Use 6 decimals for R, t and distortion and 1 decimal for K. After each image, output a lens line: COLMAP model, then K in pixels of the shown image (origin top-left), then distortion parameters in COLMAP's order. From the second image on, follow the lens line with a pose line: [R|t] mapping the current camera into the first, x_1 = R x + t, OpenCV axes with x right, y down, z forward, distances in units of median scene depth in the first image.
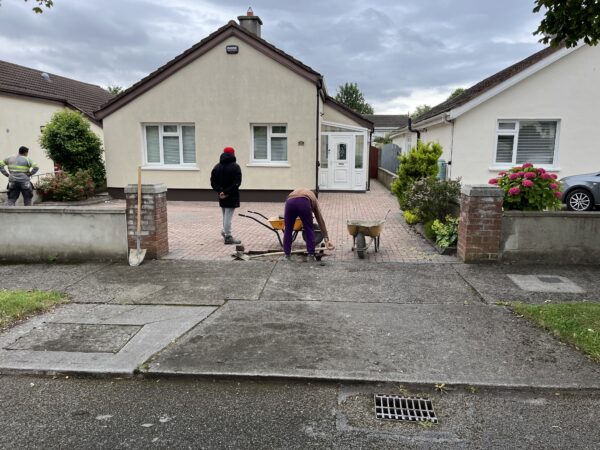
lens RADIAL K [[453.7, 0, 304.0], [0, 453.7, 227.3], [0, 0, 1]] dist [0.068147, -0.095179]
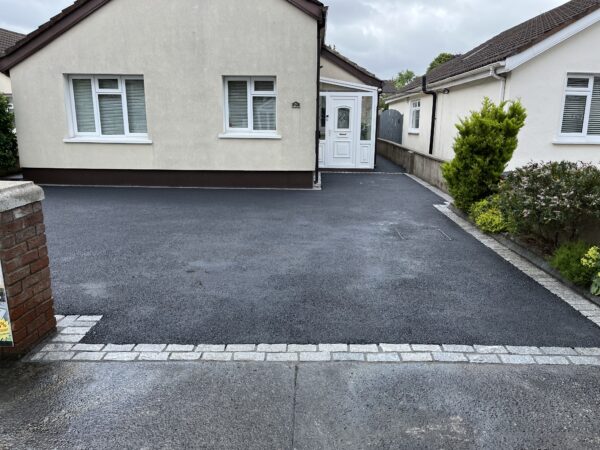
lens RADIAL K [[453.7, 0, 304.3], [0, 453.7, 224.6], [0, 0, 1]] dist [0.068147, -0.095179]
pose [[0.998217, -0.010776, 0.058712, -0.036356], [0.007203, 0.998128, 0.060727, -0.040823], [-0.059257, -0.060196, 0.996426, 0.272151]]
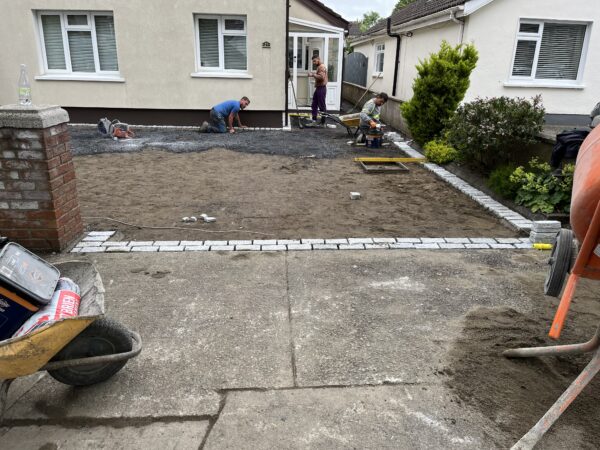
lens RADIAL K [[453.7, 0, 300.1], [0, 453.7, 229.1], [0, 0, 1]] dist [0.068147, -0.095179]
pose [[0.991372, -0.028734, 0.127888, -0.053908], [0.005058, 0.983335, 0.181733, -0.026322], [-0.130979, -0.179518, 0.974996, 0.215405]]
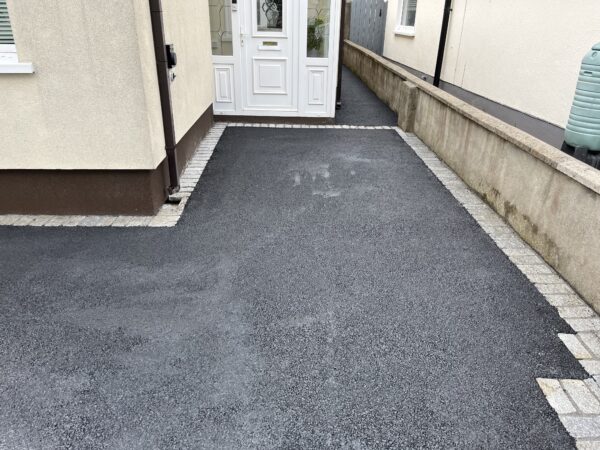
lens RADIAL K [[453.7, 0, 299.8], [0, 453.7, 220.4], [0, 0, 1]] dist [0.068147, -0.095179]
pose [[0.993504, -0.035771, 0.108031, 0.074722], [0.005868, 0.964153, 0.265283, -0.121575], [-0.113648, -0.262925, 0.958099, 0.738338]]
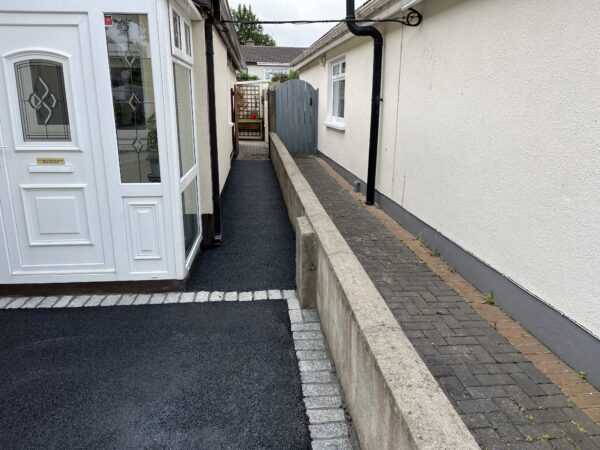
lens RADIAL K [[453.7, 0, 304.1], [0, 453.7, 226.5], [0, 0, 1]] dist [0.068147, -0.095179]
pose [[0.980963, -0.051903, 0.187130, 0.186399], [0.030319, 0.992738, 0.116411, -0.159476], [-0.191813, -0.108521, 0.975413, 0.941286]]
